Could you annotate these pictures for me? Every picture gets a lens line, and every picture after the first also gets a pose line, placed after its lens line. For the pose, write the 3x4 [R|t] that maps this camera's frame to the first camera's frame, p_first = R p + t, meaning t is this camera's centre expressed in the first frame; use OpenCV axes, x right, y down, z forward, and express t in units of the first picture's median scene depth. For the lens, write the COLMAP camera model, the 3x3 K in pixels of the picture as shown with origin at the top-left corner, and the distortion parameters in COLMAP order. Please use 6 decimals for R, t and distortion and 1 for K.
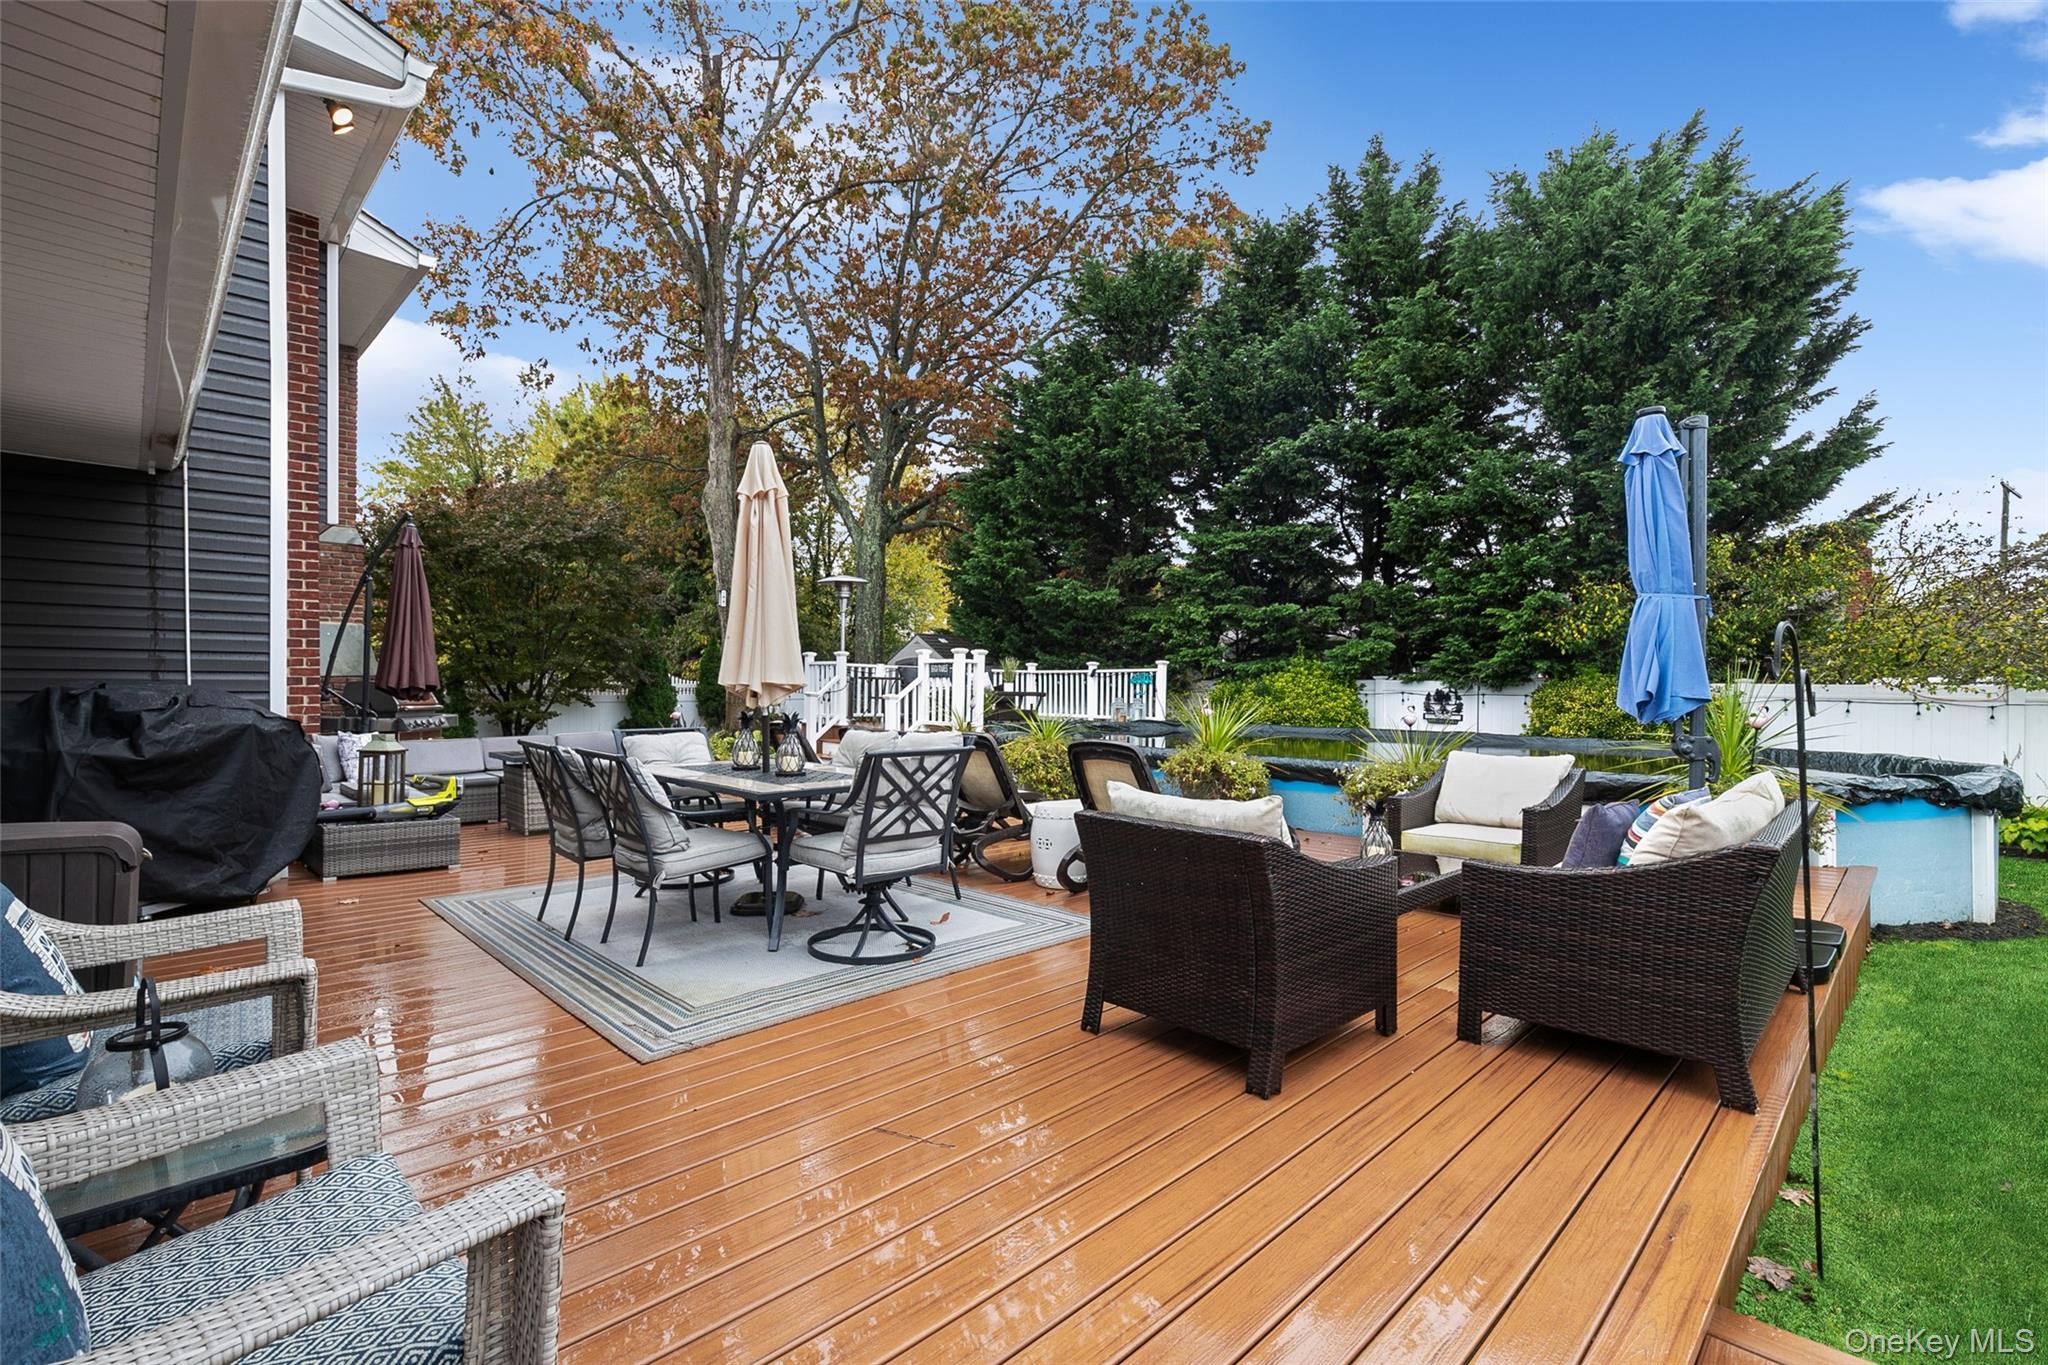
lens RADIAL K [[938.7, 0, 1018.7], [0, 938.7, 693.5], [0, 0, 1]] dist [-0.001370, -0.000687]
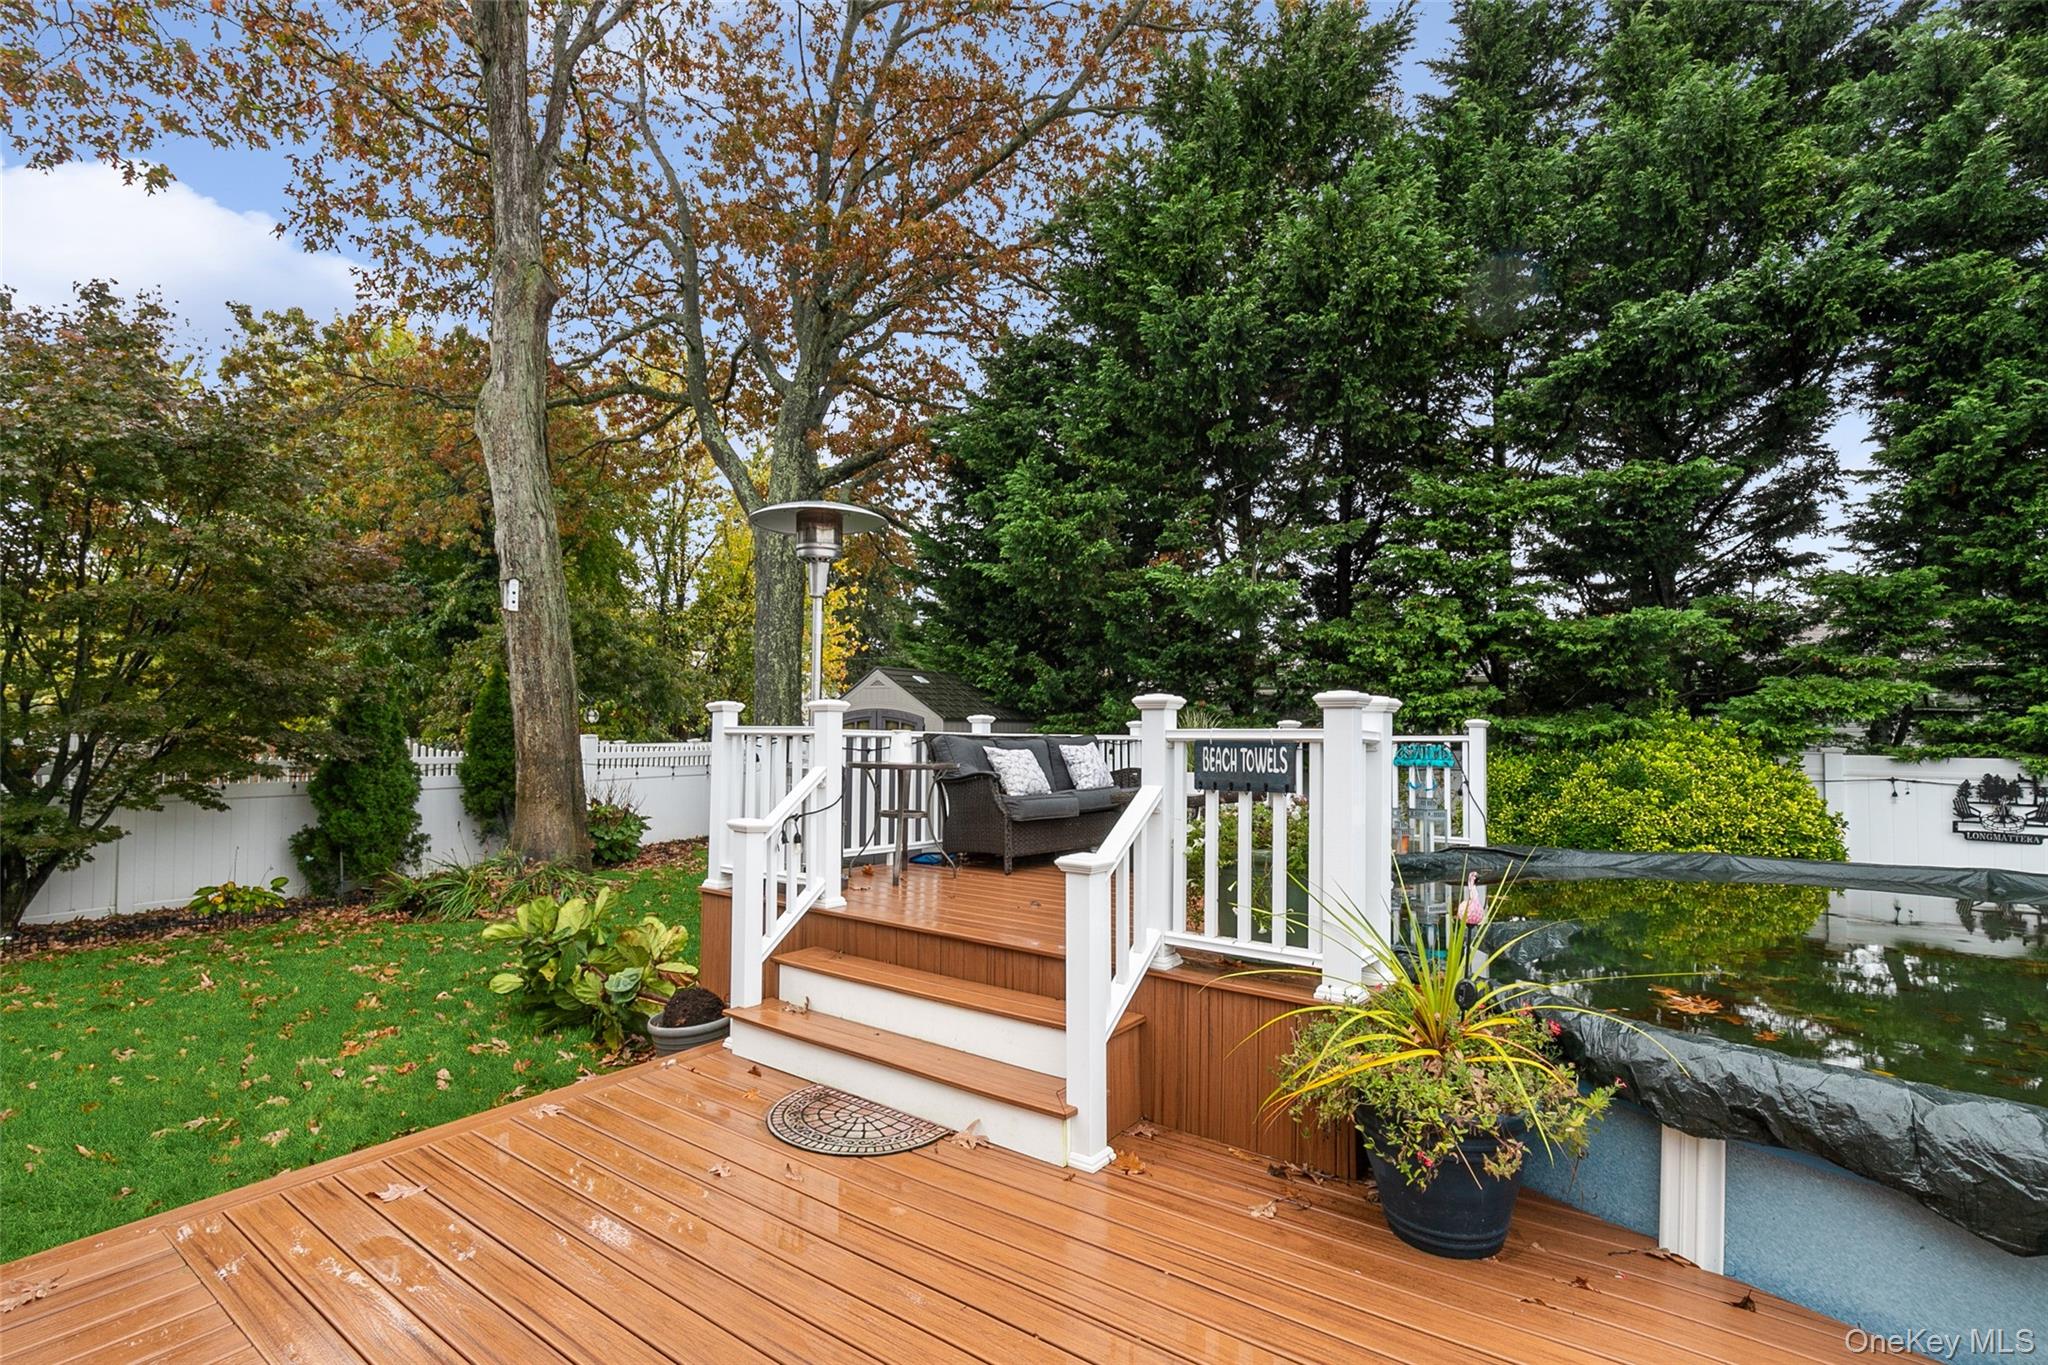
lens RADIAL K [[938.7, 0, 1018.7], [0, 938.7, 693.5], [0, 0, 1]] dist [-0.001370, -0.000687]
pose [[0.986452, 0.002581, 0.164032, -0.160241], [0.005370, 0.998832, -0.048011, -0.026955], [-0.163964, 0.048241, 0.985286, 0.573100]]
